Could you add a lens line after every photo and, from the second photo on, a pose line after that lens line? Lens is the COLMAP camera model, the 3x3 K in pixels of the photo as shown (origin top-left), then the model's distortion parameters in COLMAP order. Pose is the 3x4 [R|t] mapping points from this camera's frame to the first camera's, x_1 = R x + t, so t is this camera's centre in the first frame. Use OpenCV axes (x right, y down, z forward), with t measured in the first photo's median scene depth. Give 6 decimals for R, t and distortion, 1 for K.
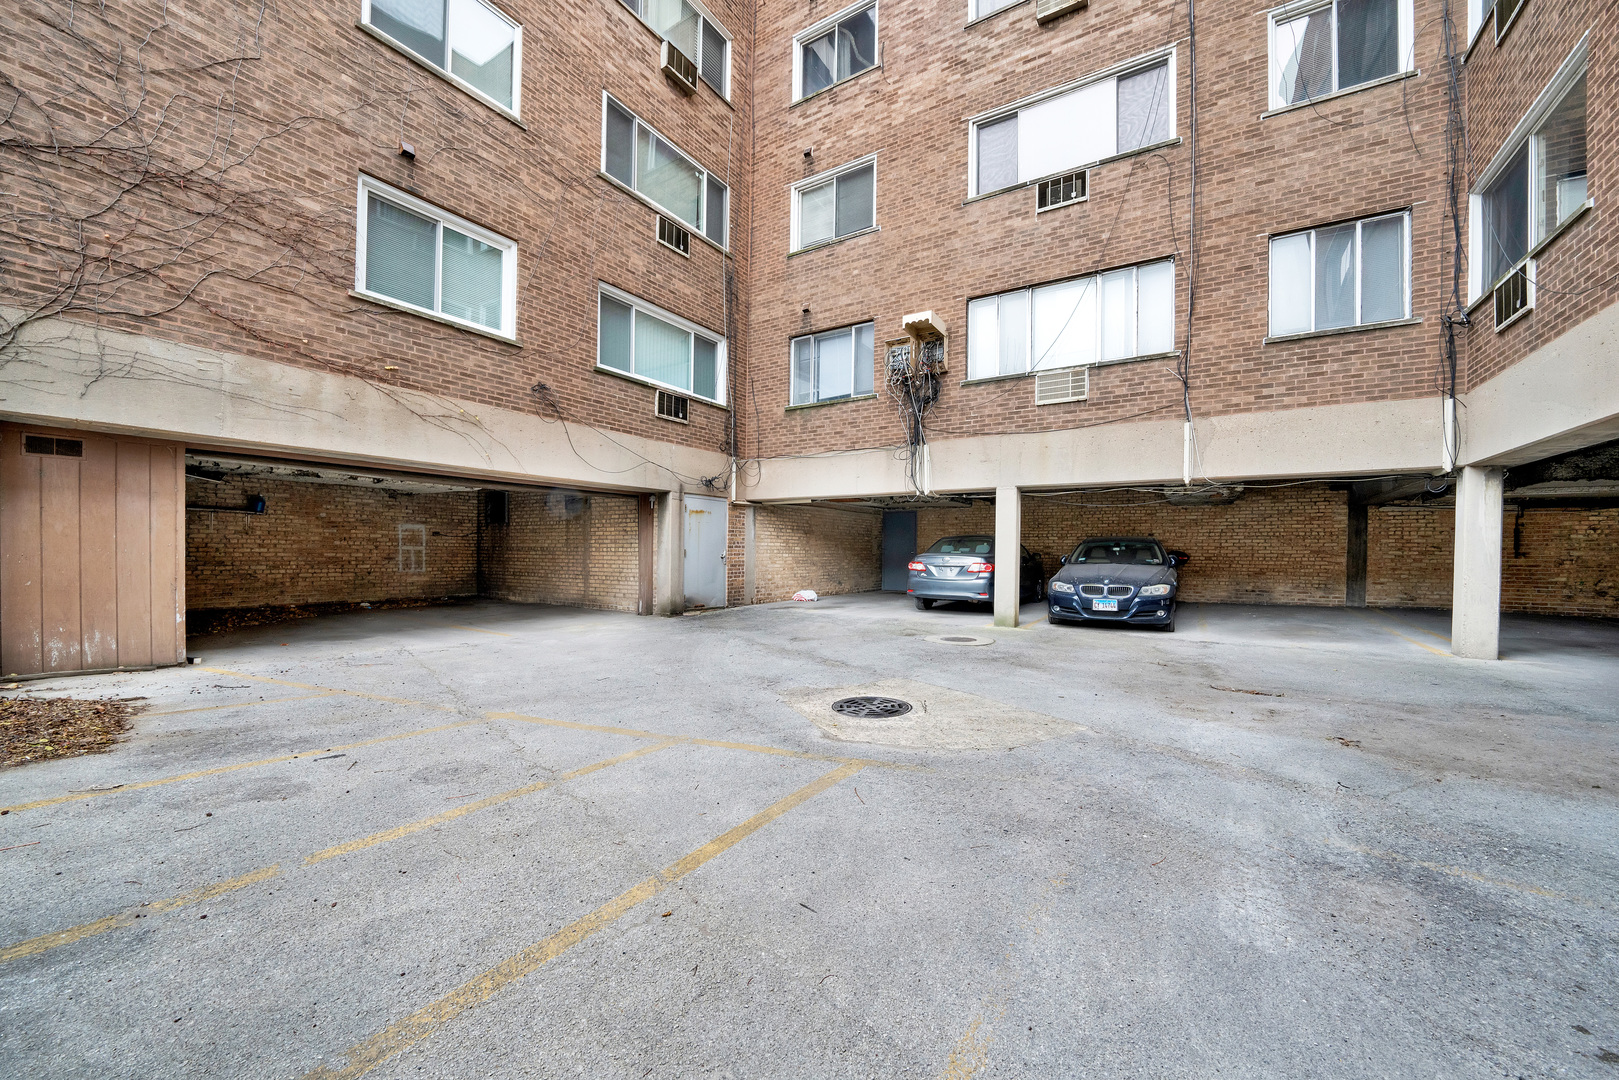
lens RADIAL K [[593.4, 0, 817.8], [0, 593.4, 558.0], [0, 0, 1]] dist [-0.022313, -0.000019]
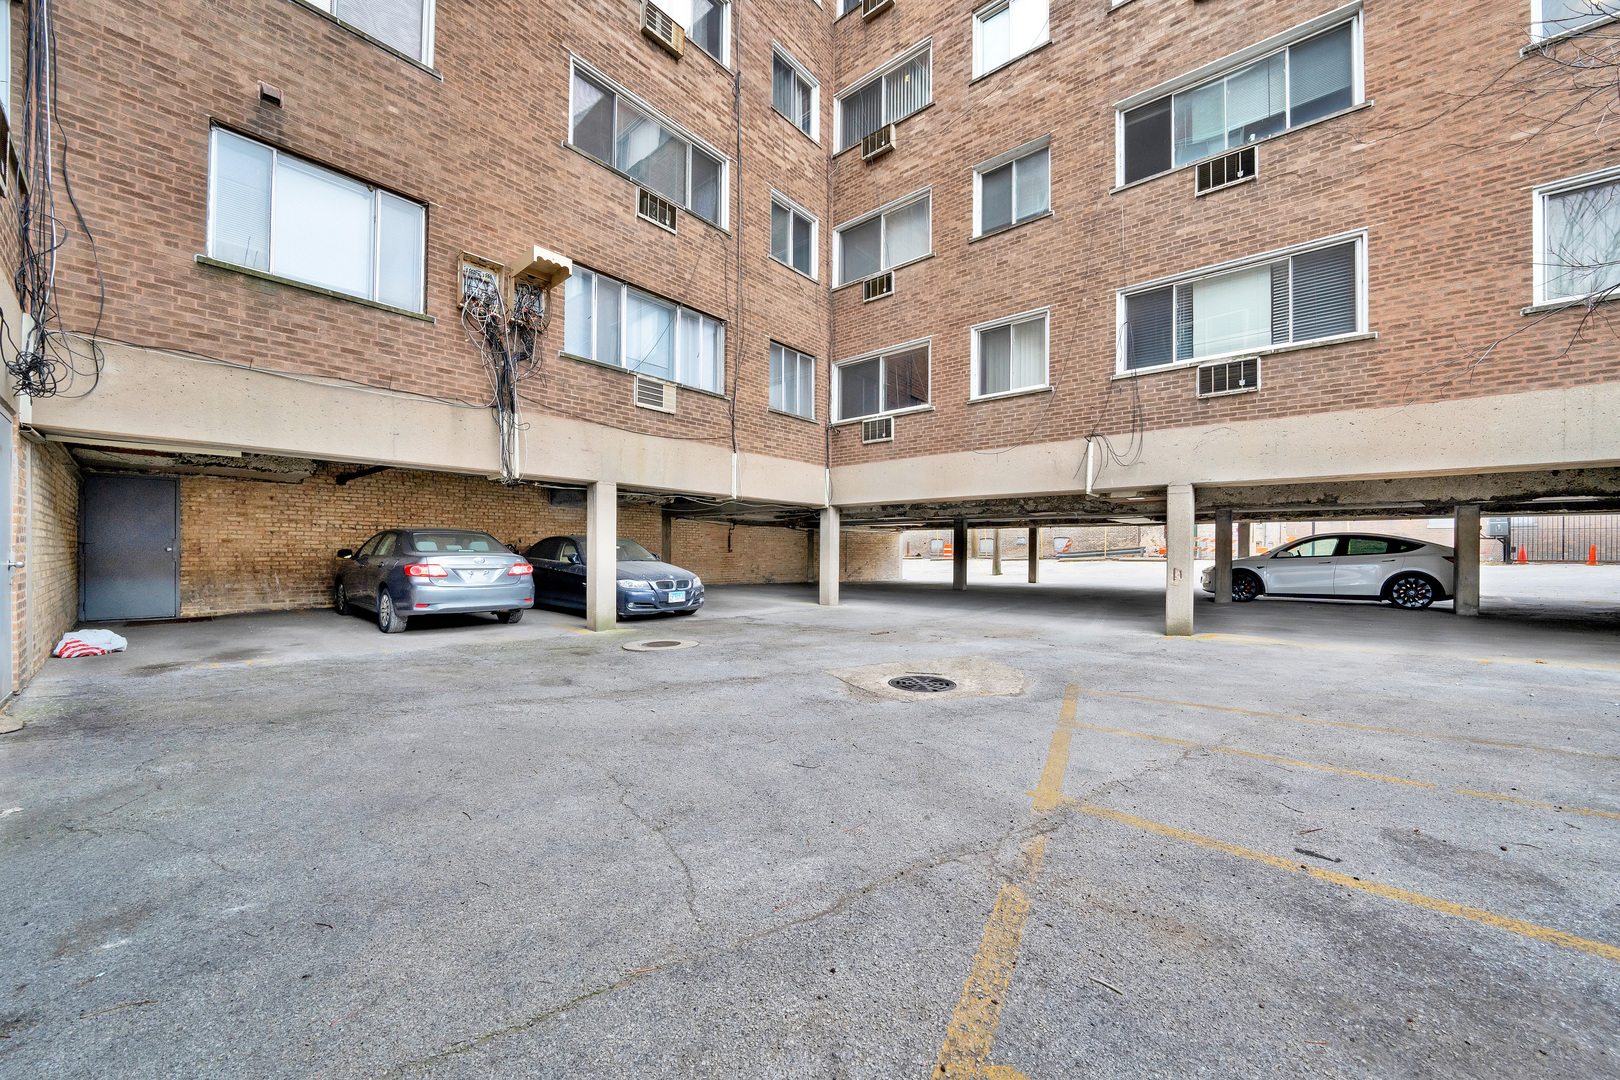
lens RADIAL K [[593.8, 0, 818.3], [0, 593.8, 558.0], [0, 0, 1]] dist [-0.022313, -0.000019]
pose [[0.131477, -0.017418, 0.991166, -0.721861], [0.006173, 0.999841, 0.016752, -0.015610], [-0.991300, 0.003916, 0.131564, 0.675625]]
